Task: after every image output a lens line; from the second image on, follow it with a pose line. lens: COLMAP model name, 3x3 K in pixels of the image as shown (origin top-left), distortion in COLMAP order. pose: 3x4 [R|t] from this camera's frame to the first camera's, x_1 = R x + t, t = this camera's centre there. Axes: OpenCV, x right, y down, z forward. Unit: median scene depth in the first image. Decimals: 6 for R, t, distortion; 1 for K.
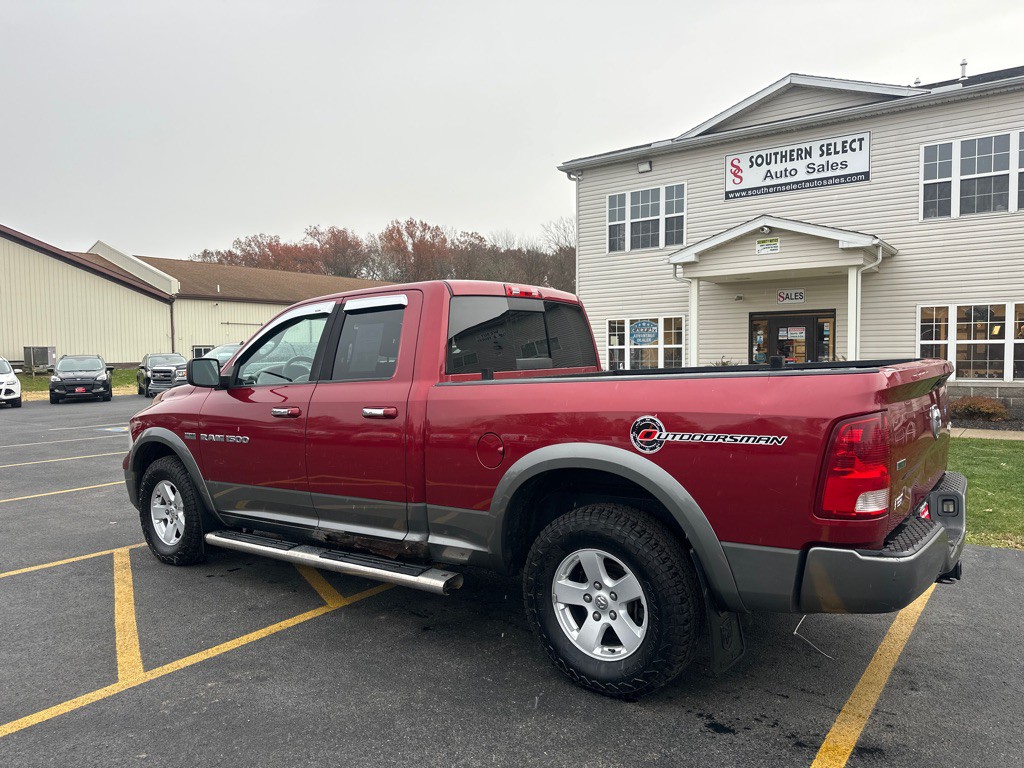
lens RADIAL K [[723.0, 0, 511.5], [0, 723.0, 389.7], [0, 0, 1]] dist [0.032347, -0.041957]
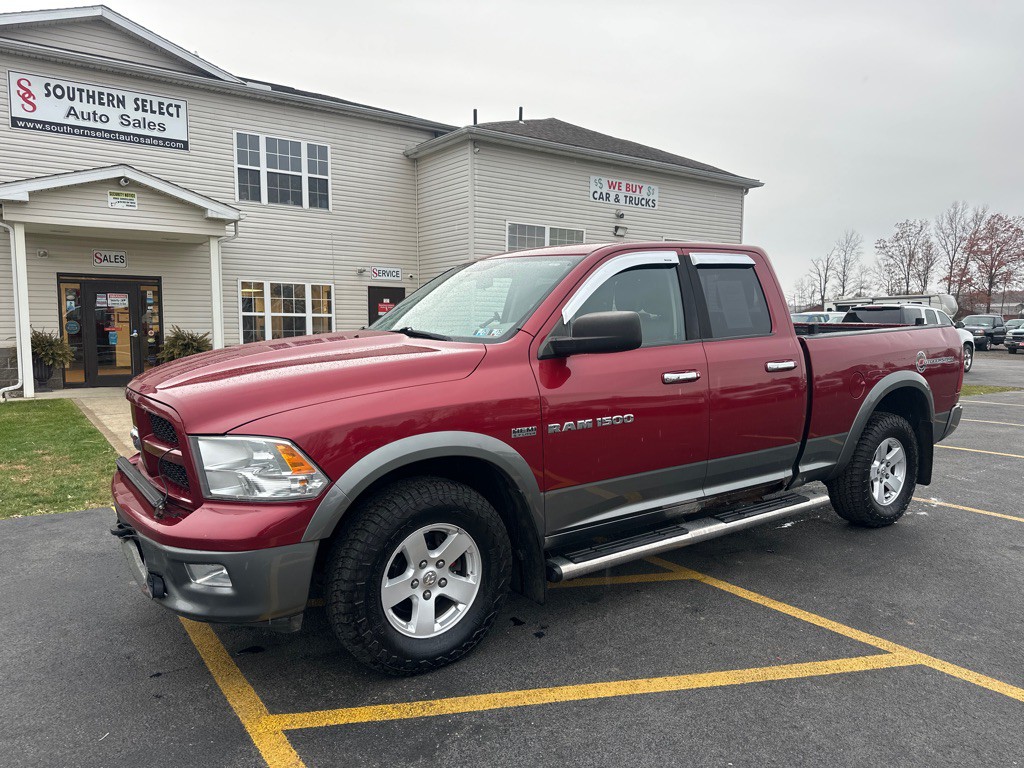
lens RADIAL K [[723.0, 0, 511.5], [0, 723.0, 389.7], [0, 0, 1]] dist [0.032347, -0.041957]
pose [[0.306679, -0.073633, 0.948960, -0.337934], [0.040903, 0.997102, 0.064149, -0.004615], [-0.950934, 0.019142, 0.308802, 0.263574]]
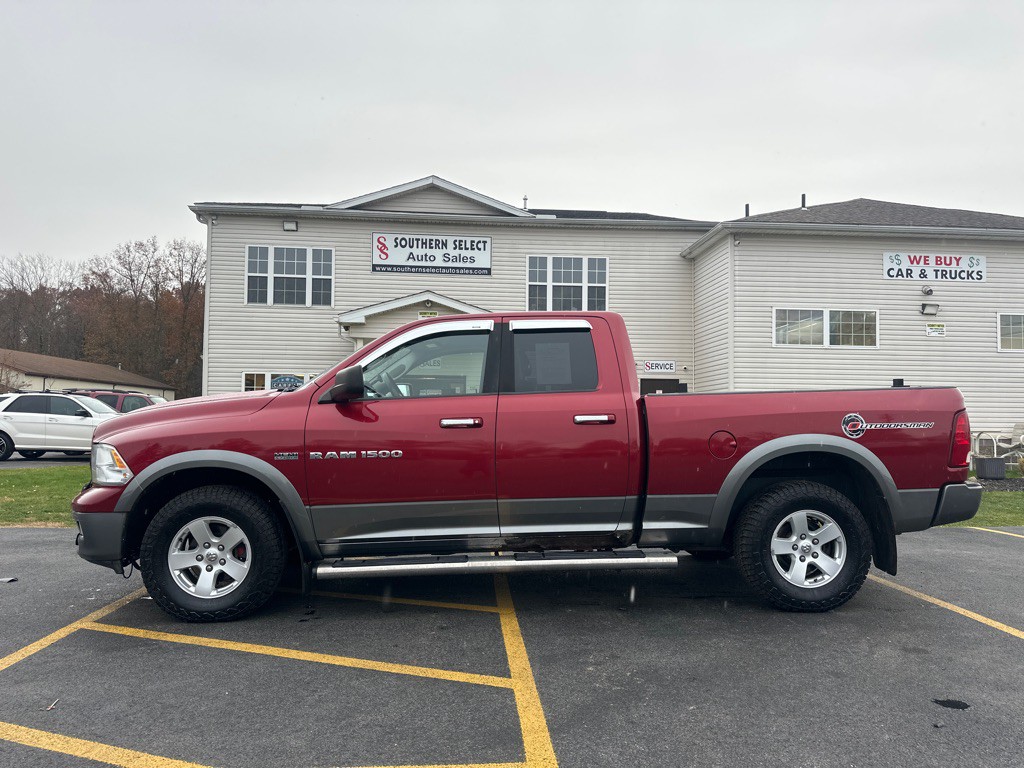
lens RADIAL K [[711.2, 0, 515.8], [0, 711.2, 383.2], [0, 0, 1]] dist [0.173575, -0.278557]
pose [[0.759557, 0.054122, 0.648185, -0.257837], [0.014923, 0.994820, -0.100553, 0.022063], [-0.650270, 0.086048, 0.754814, 0.054049]]
